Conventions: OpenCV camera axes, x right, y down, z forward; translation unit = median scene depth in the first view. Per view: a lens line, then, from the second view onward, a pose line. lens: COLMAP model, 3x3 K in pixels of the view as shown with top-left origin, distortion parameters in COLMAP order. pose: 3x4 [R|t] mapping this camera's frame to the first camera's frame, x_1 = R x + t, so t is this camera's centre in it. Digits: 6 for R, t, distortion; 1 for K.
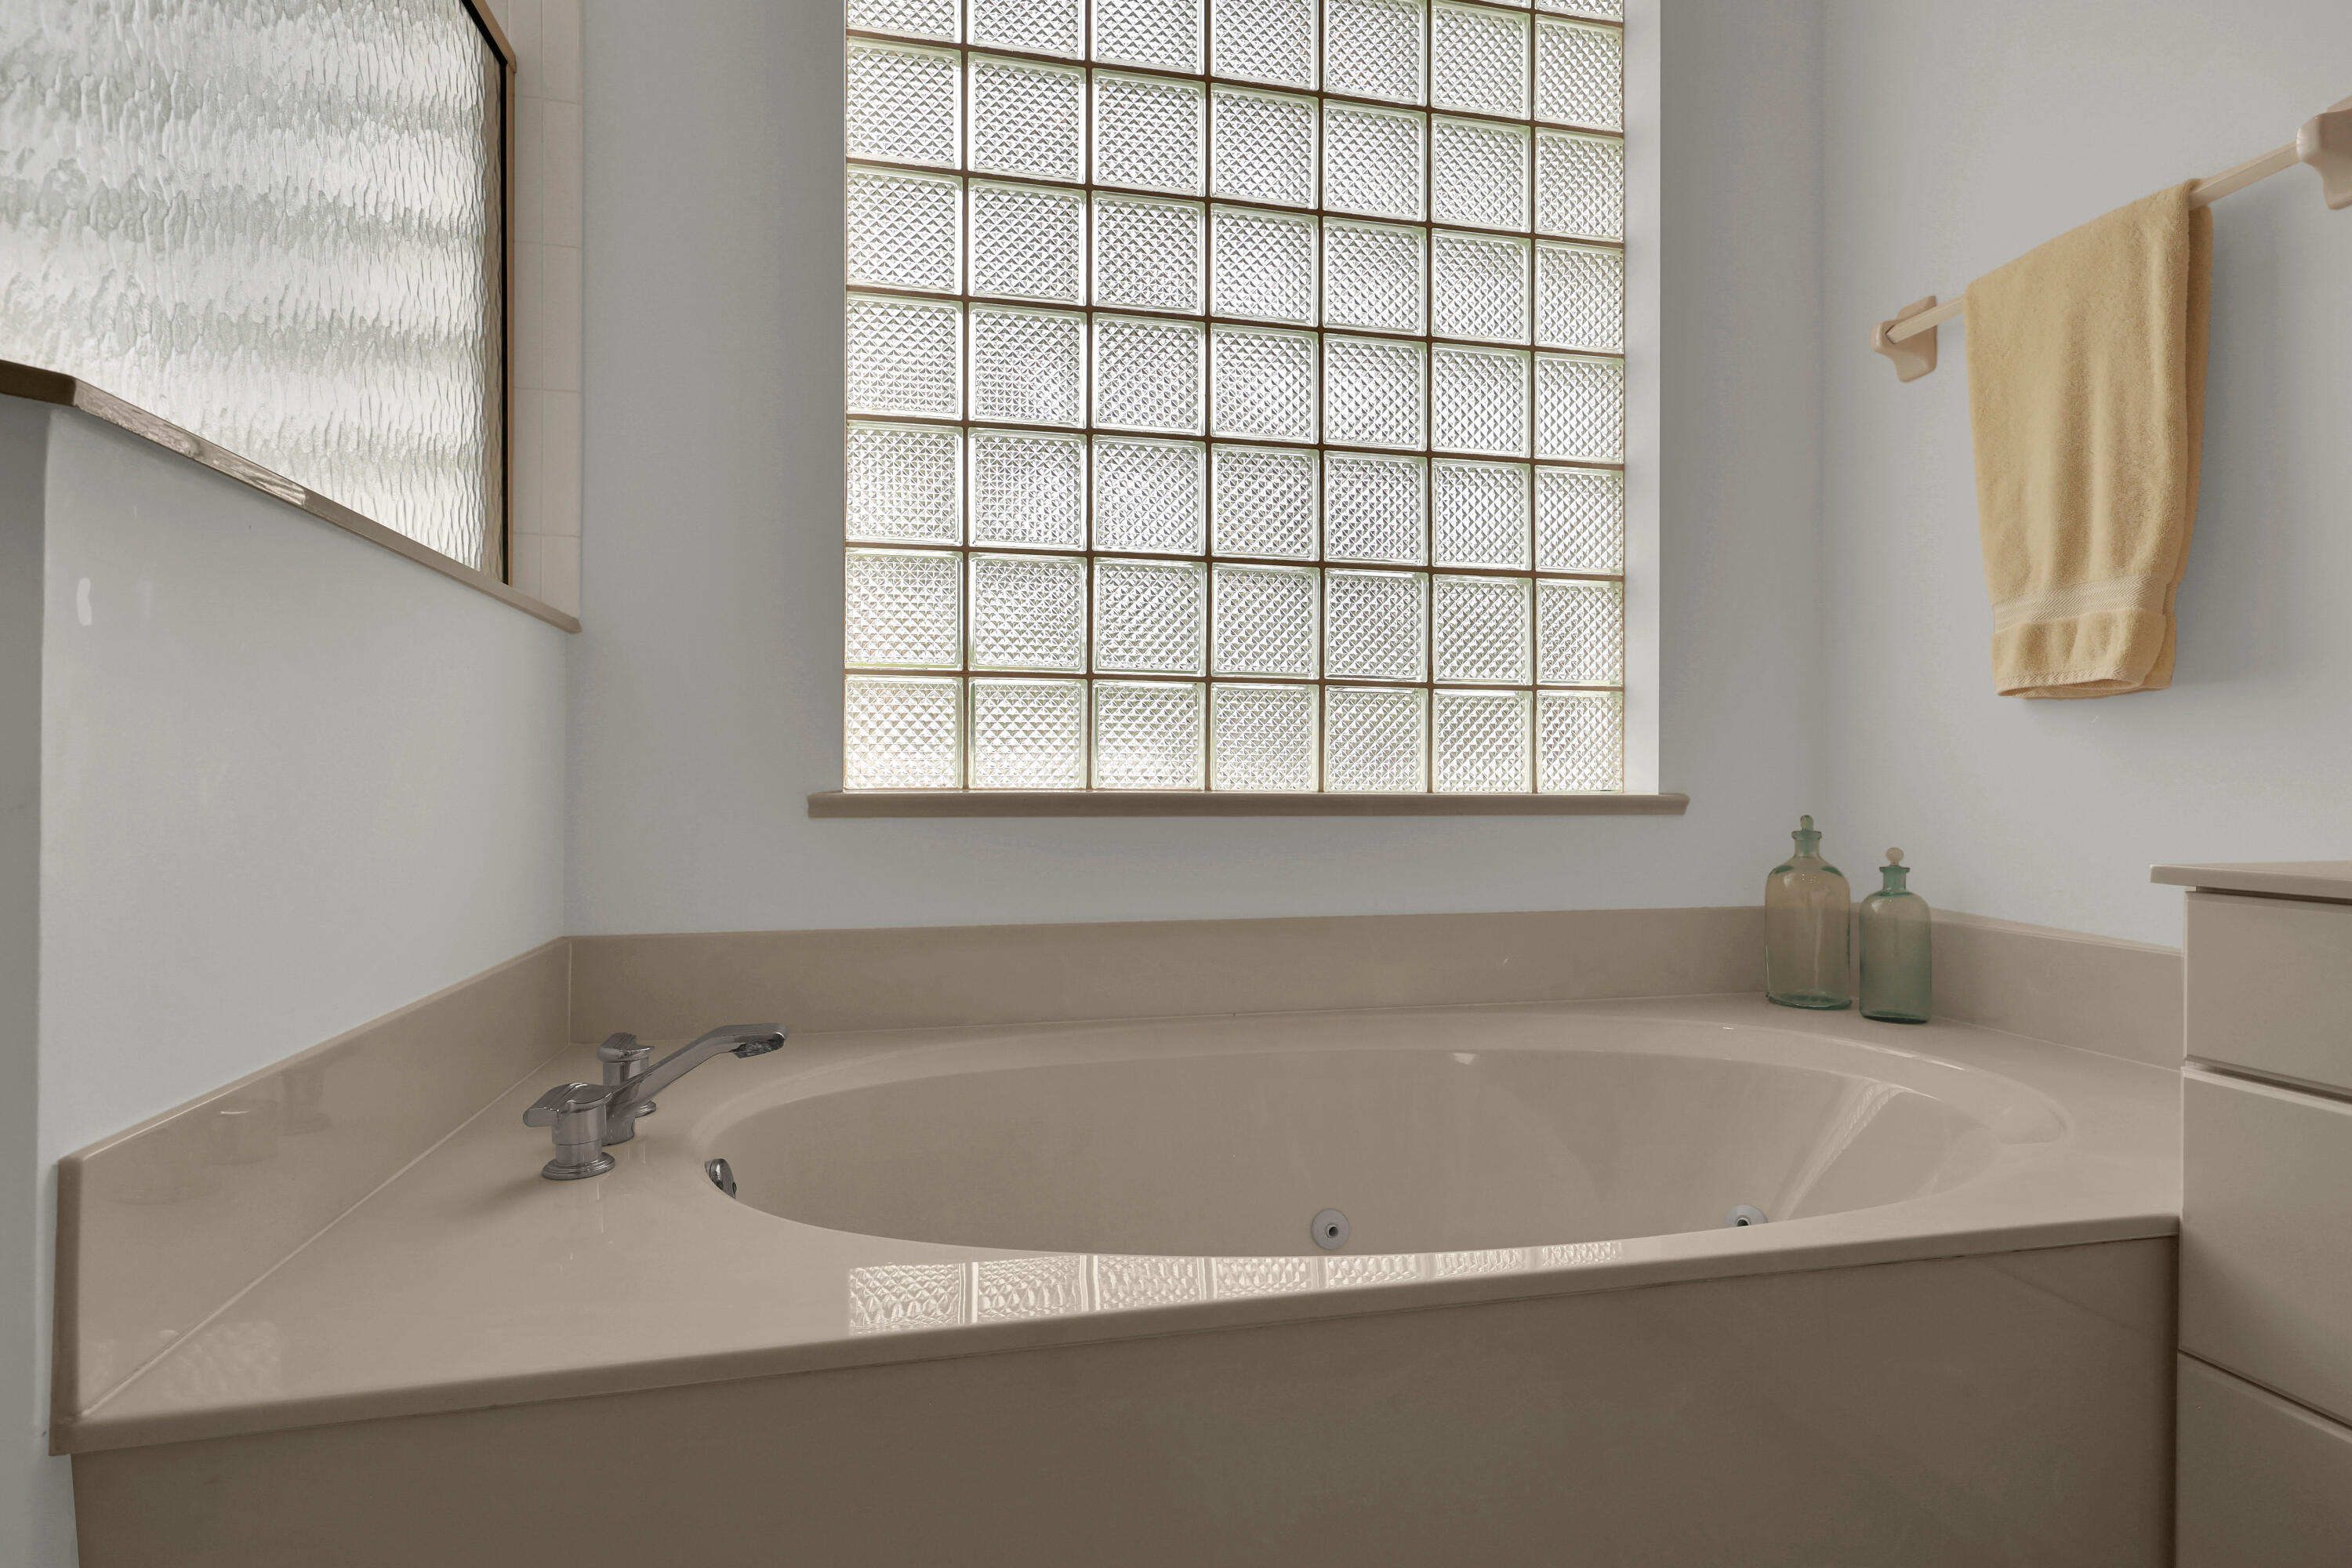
lens RADIAL K [[1094.8, 0, 1108.1], [0, 1094.8, 783.4], [0, 0, 1]] dist [0.002621, -0.000595]
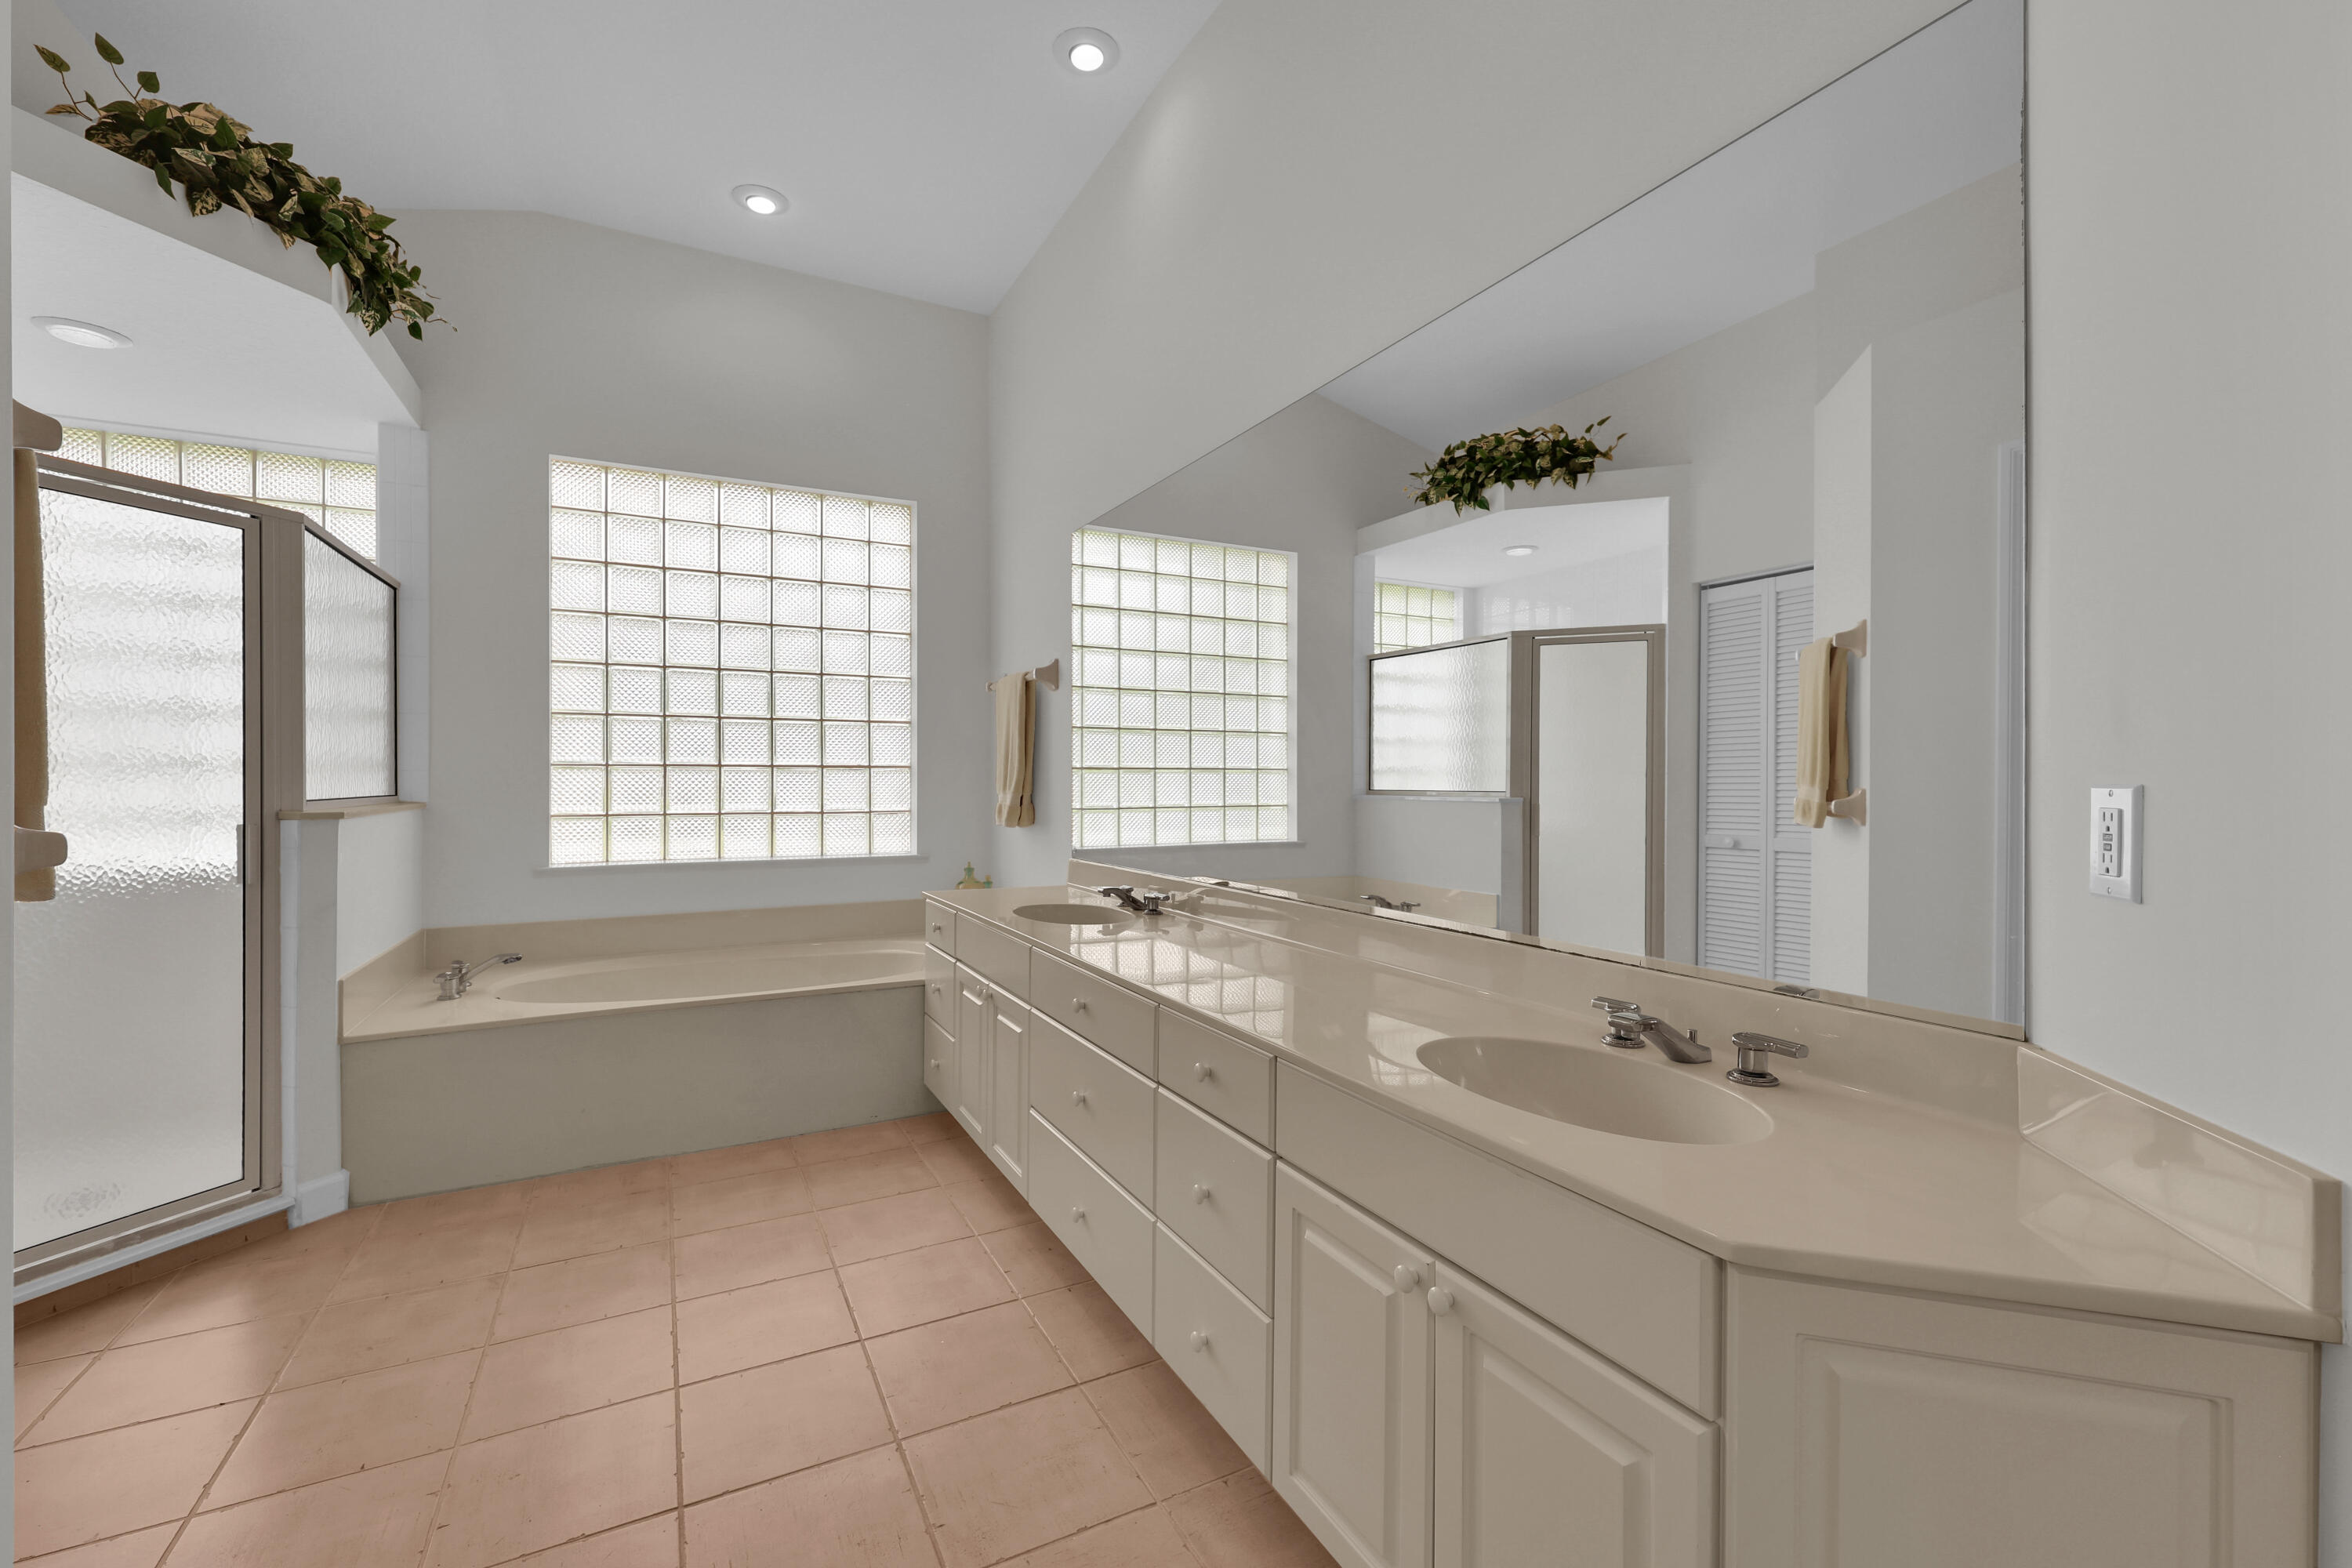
lens RADIAL K [[967.0, 0, 1176.0], [0, 967.0, 784.0], [0, 0, 1]] dist [0.002331, -0.000554]
pose [[0.954179, 0.001305, 0.299233, 0.518389], [-0.005356, 0.999905, 0.012718, -0.240826], [-0.299188, -0.013738, 0.954095, -1.721213]]
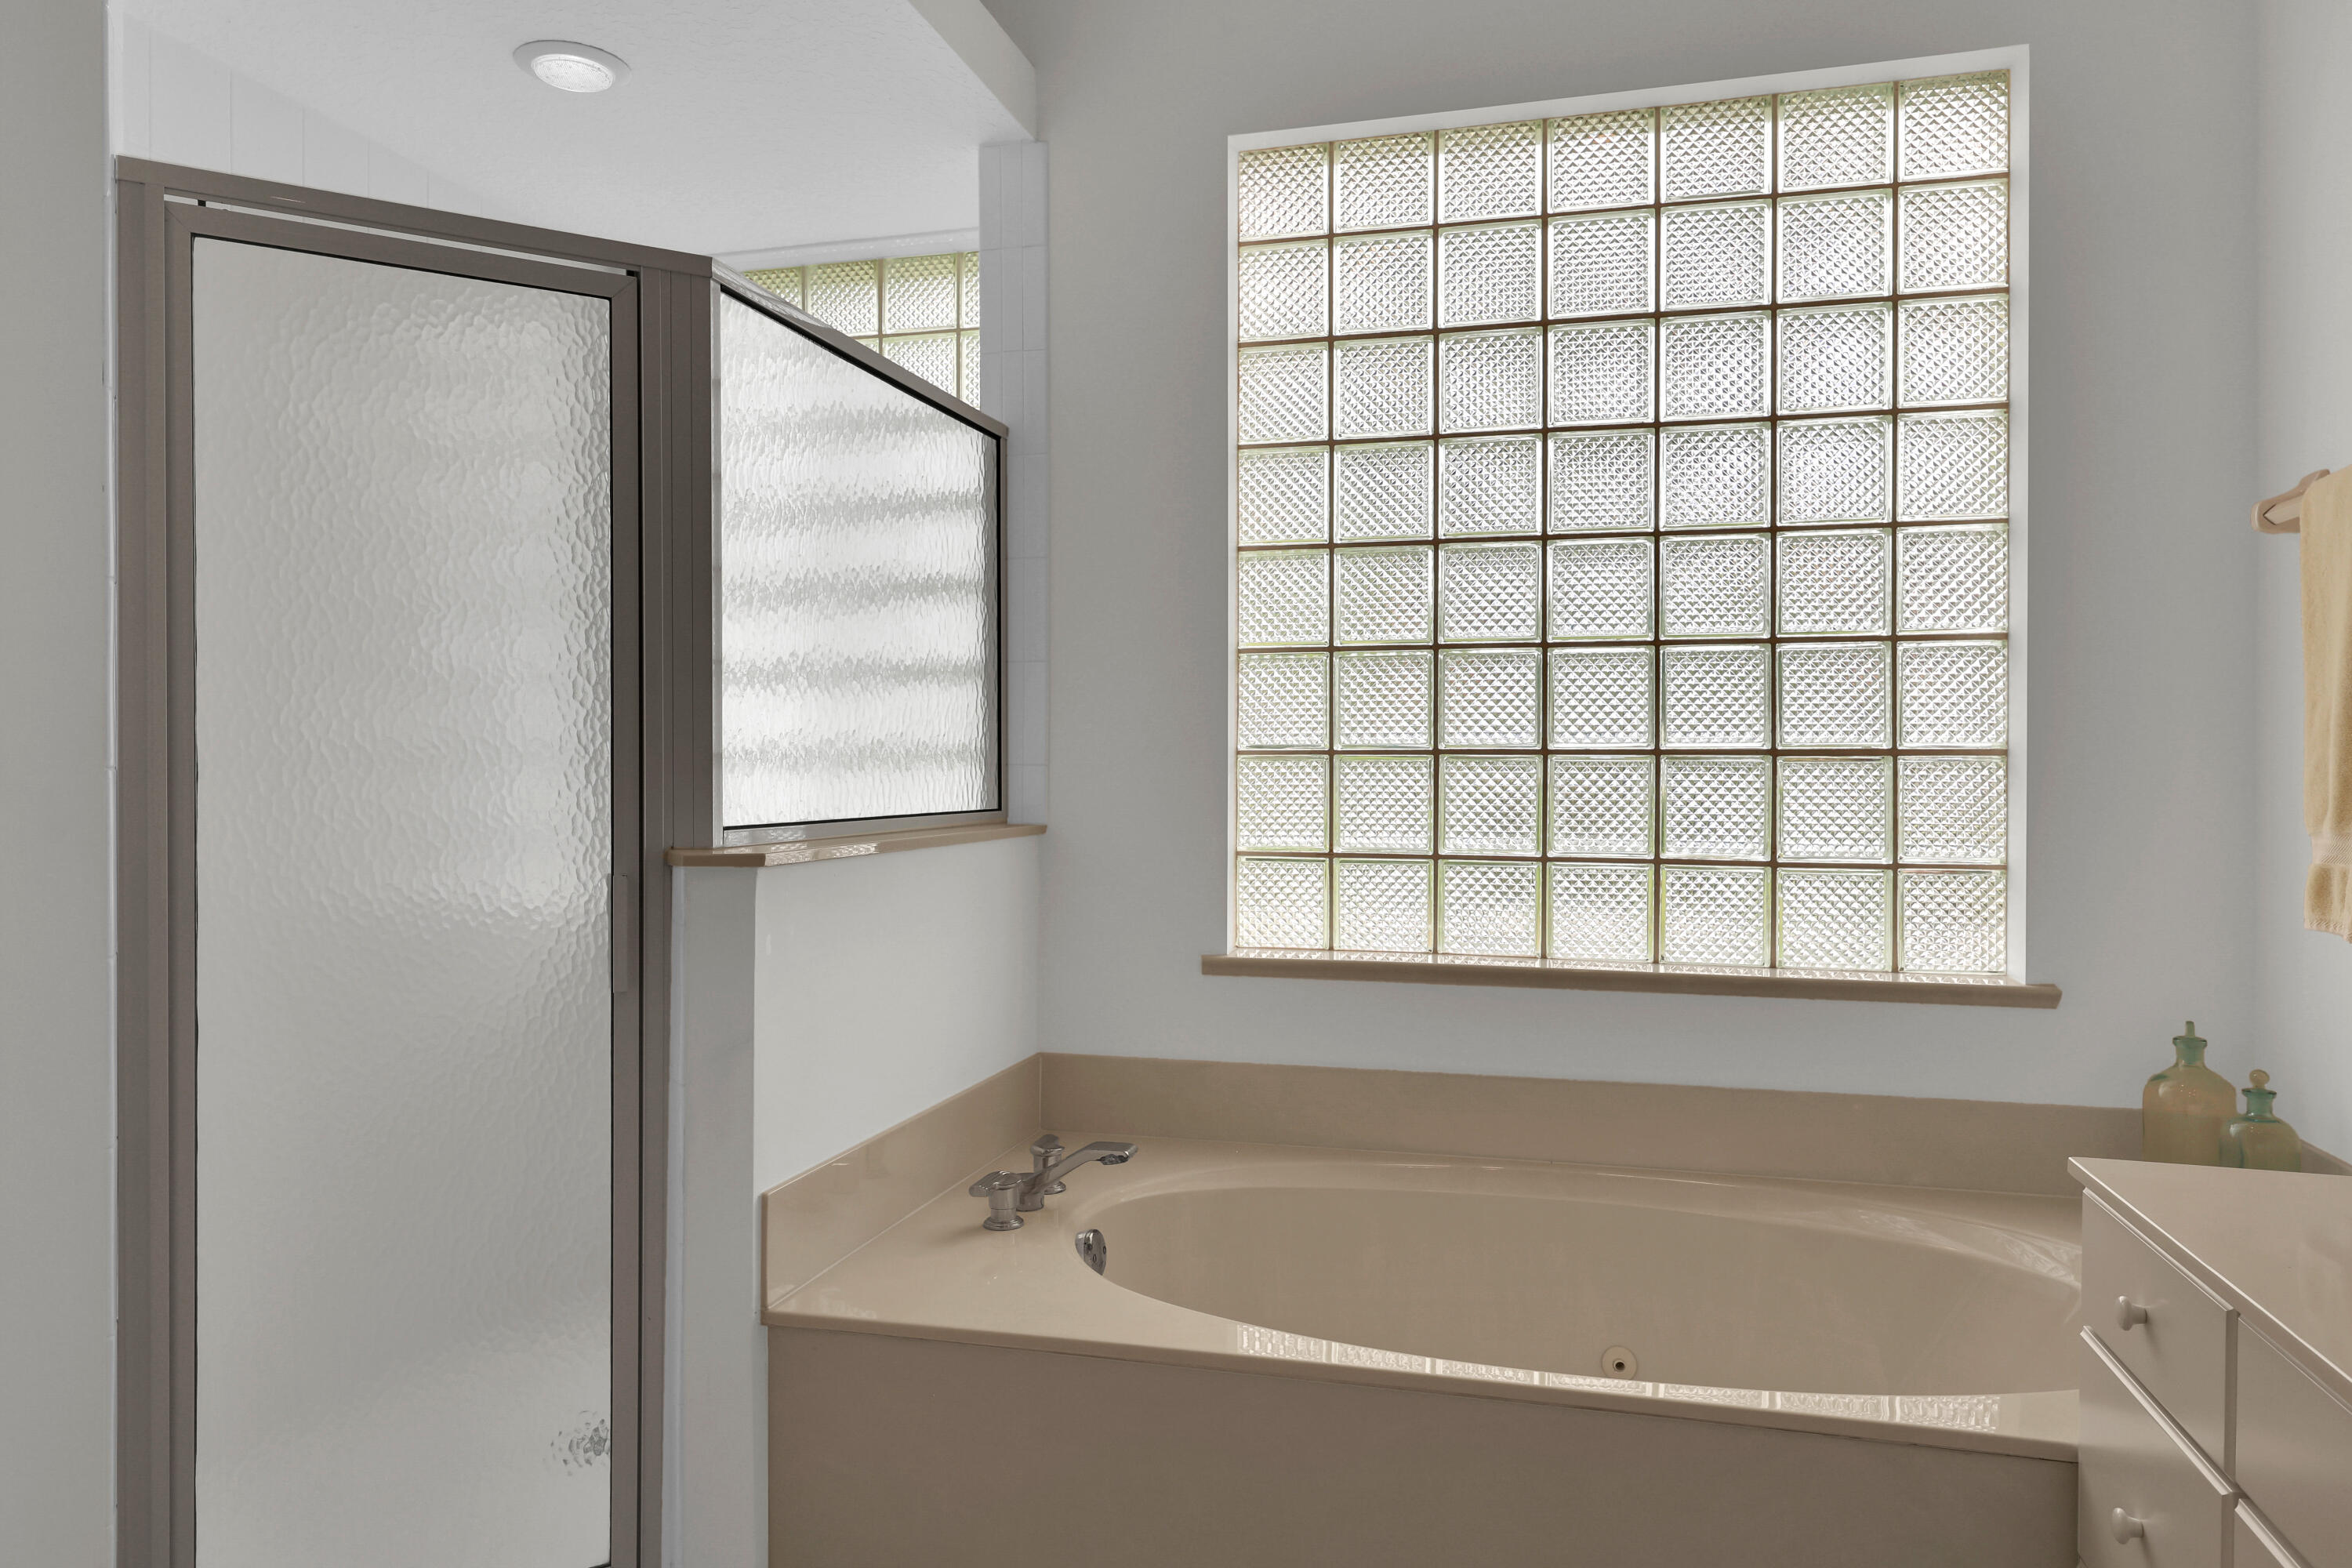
lens RADIAL K [[1409.3, 0, 1246.5], [0, 1409.3, 772.6], [0, 0, 1]] dist [0.000361, -0.000787]
pose [[0.906923, 0.004942, -0.421268, 0.516296], [-0.000095, 0.999934, 0.011525, -0.245846], [0.421297, -0.010412, 0.906863, -0.530598]]
